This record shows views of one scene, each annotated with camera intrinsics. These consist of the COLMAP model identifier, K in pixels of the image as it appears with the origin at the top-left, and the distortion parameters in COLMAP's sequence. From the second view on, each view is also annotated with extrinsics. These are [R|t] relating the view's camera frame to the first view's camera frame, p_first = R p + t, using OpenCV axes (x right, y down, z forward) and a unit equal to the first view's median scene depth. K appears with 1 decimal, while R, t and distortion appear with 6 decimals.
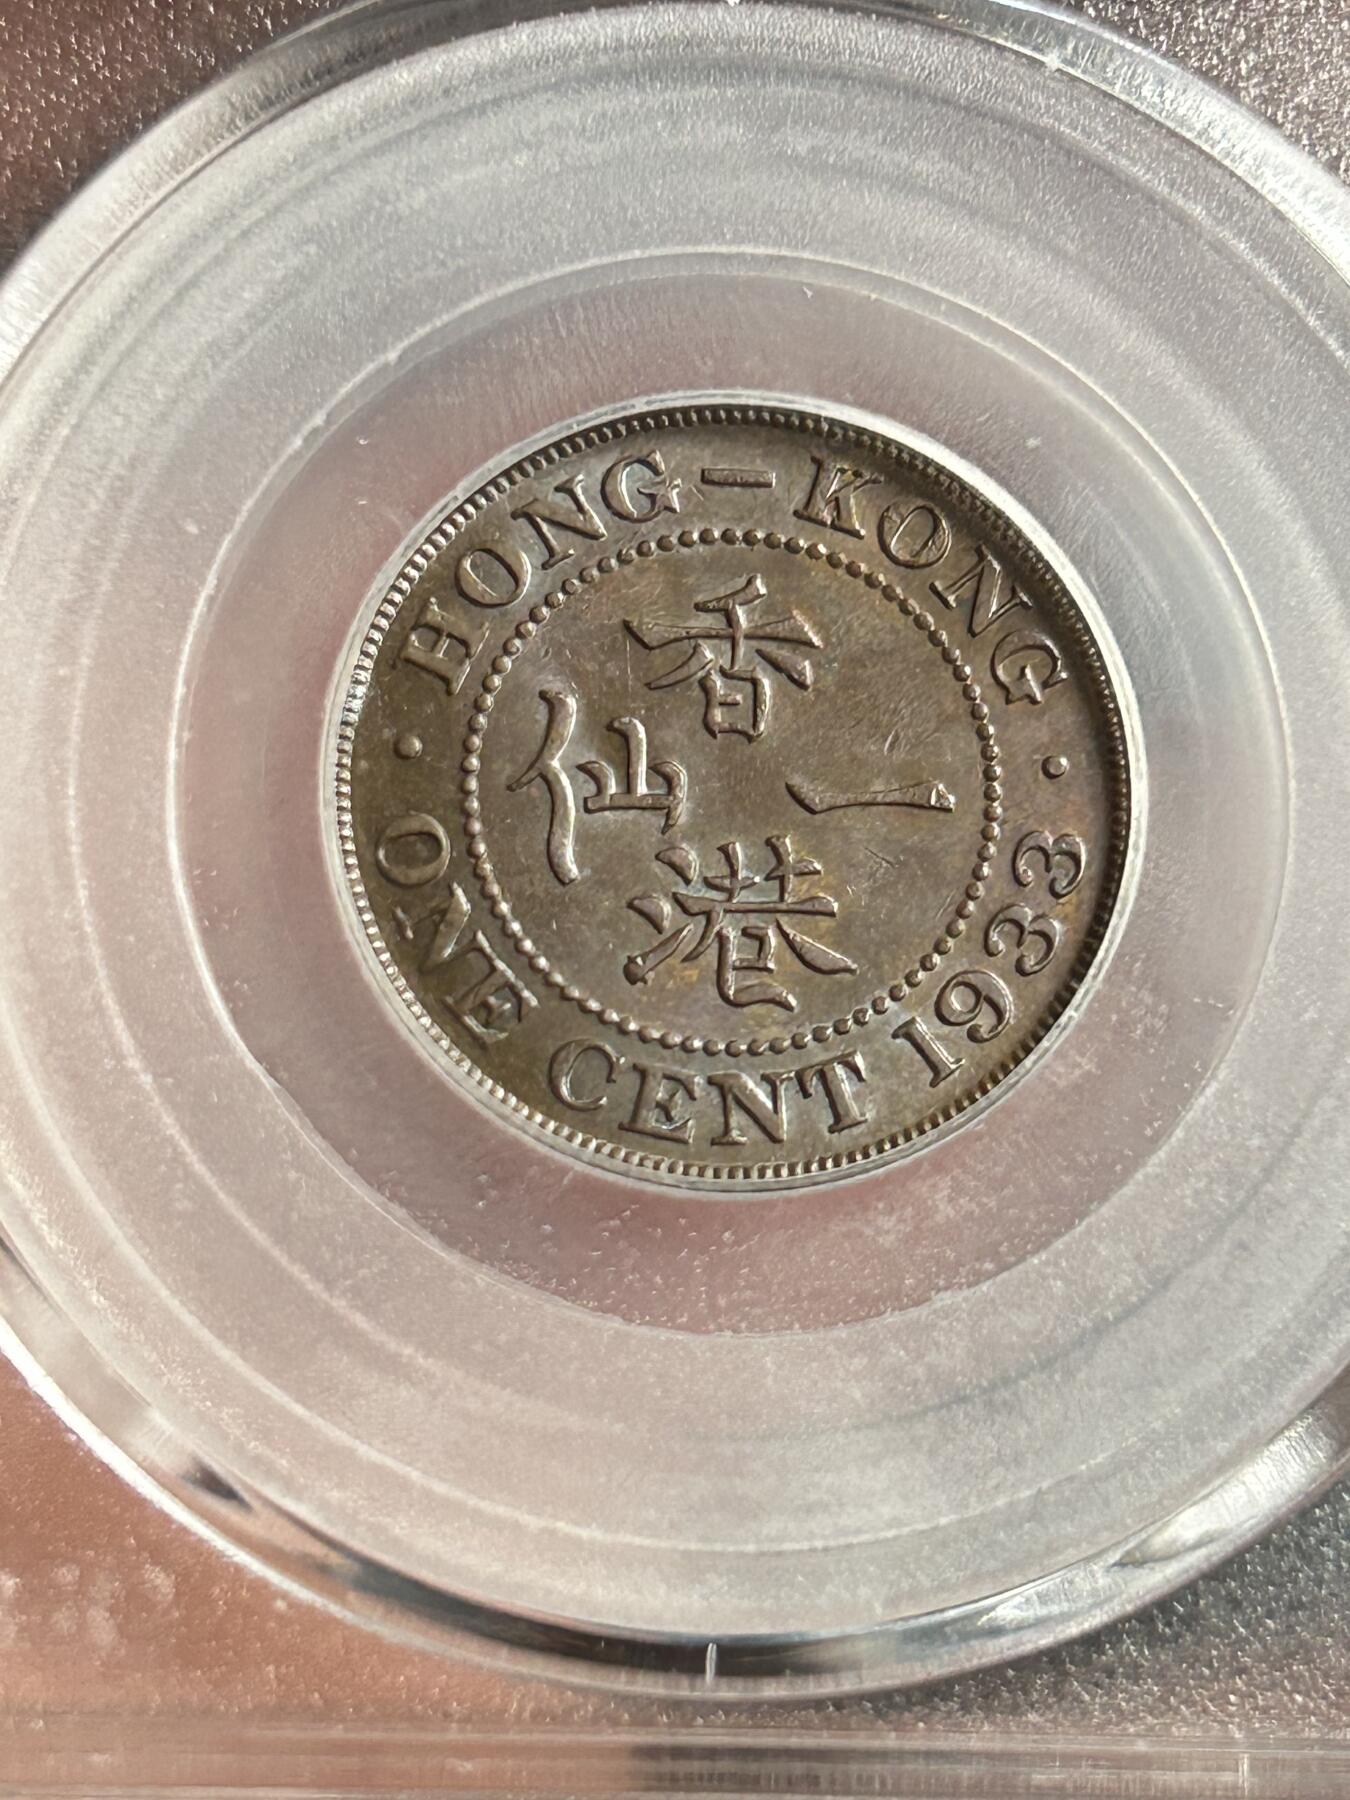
lens RADIAL K [[4231.2, 0, 671.5], [0, 4231.2, 892.0], [0, 0, 1]] dist [0.170524, 0.000000]
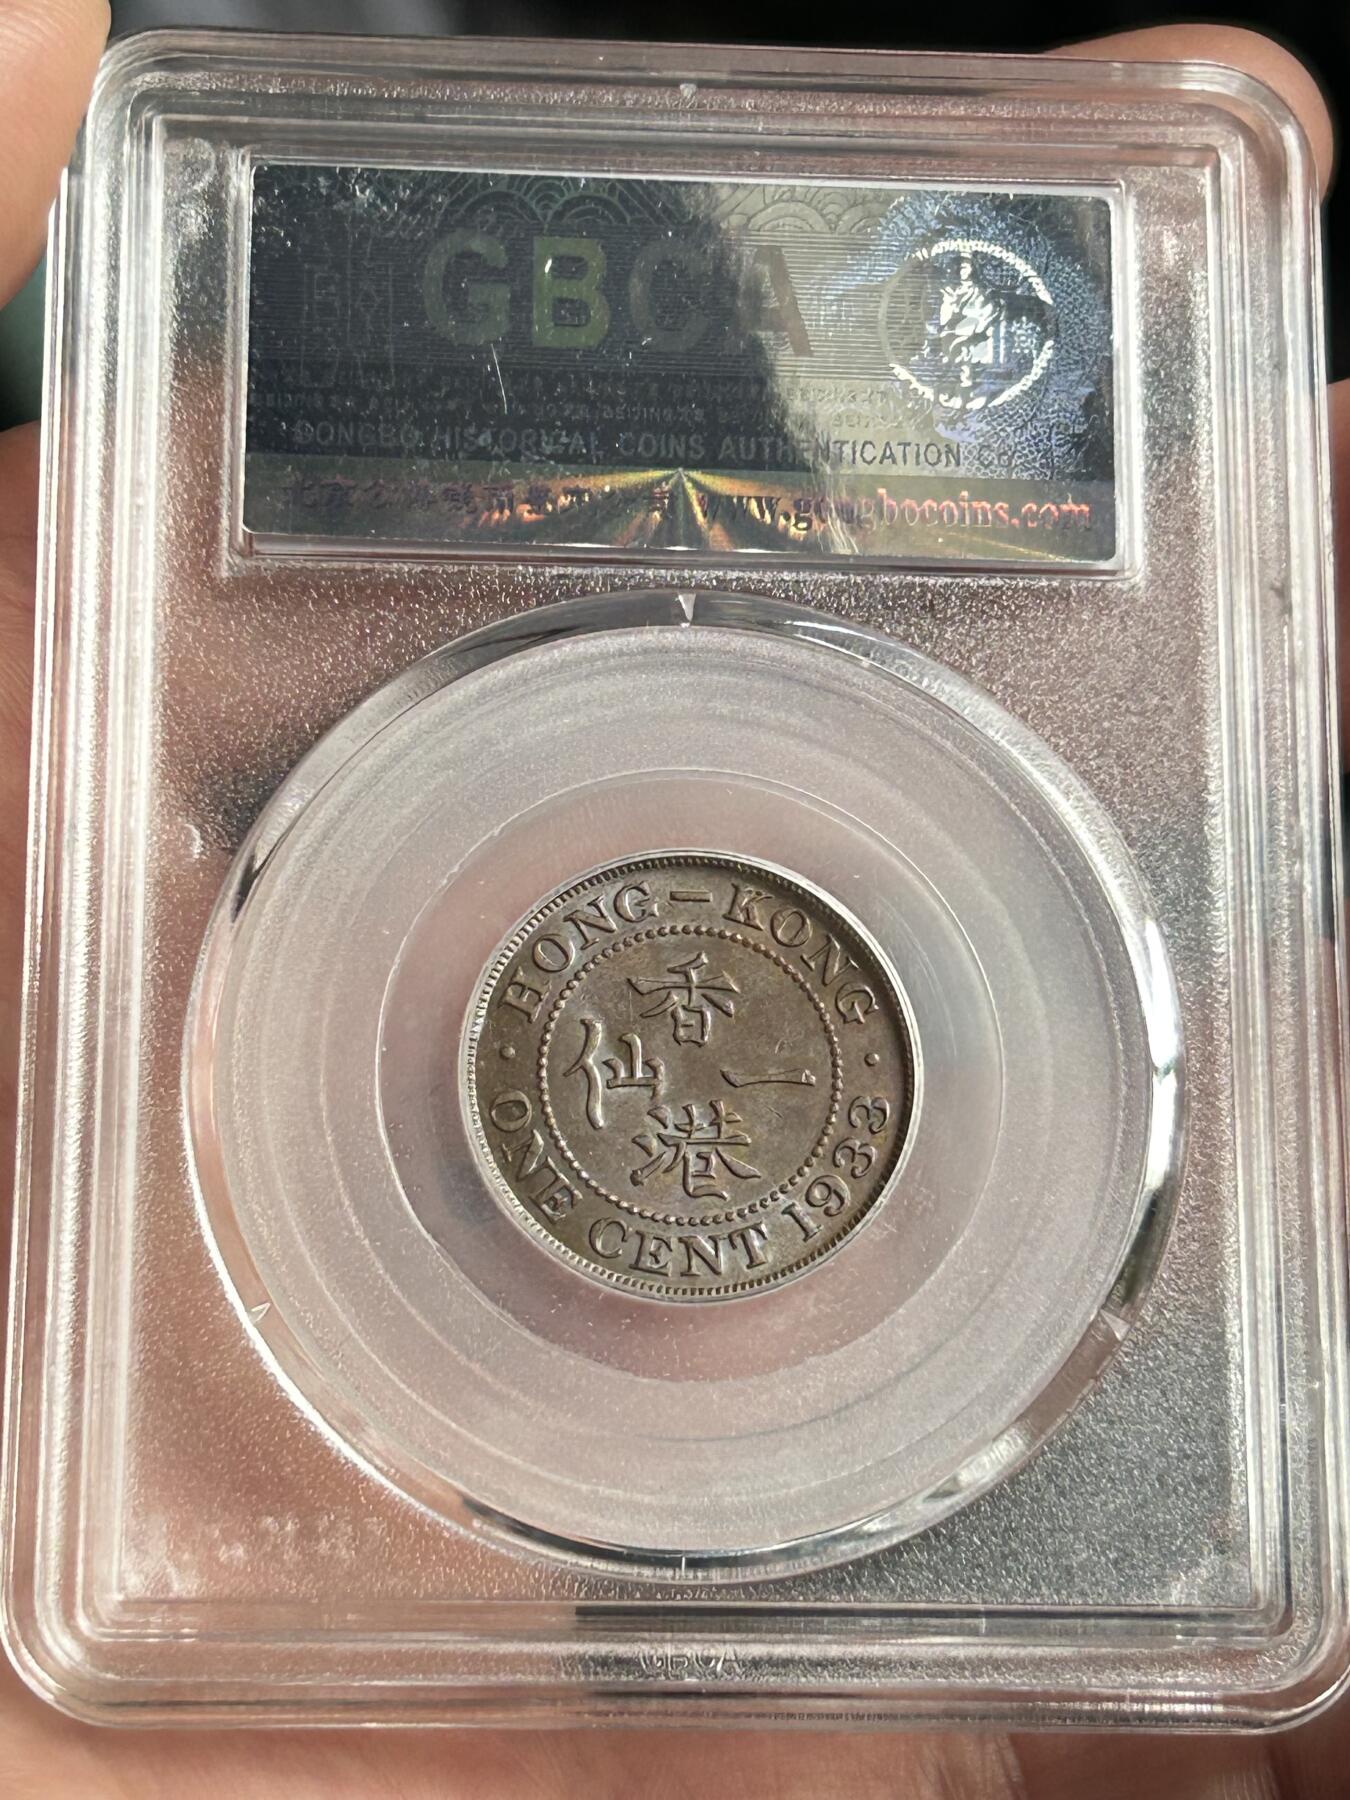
lens RADIAL K [[4231.2, 0, 683.7], [0, 4231.2, 908.7], [0, 0, 1]] dist [0.170524, 0.000000]
pose [[0.999277, -0.007362, 0.037304, -0.054241], [0.008432, 0.999555, -0.028599, -0.043243], [-0.037077, 0.028893, 0.998895, -0.775687]]
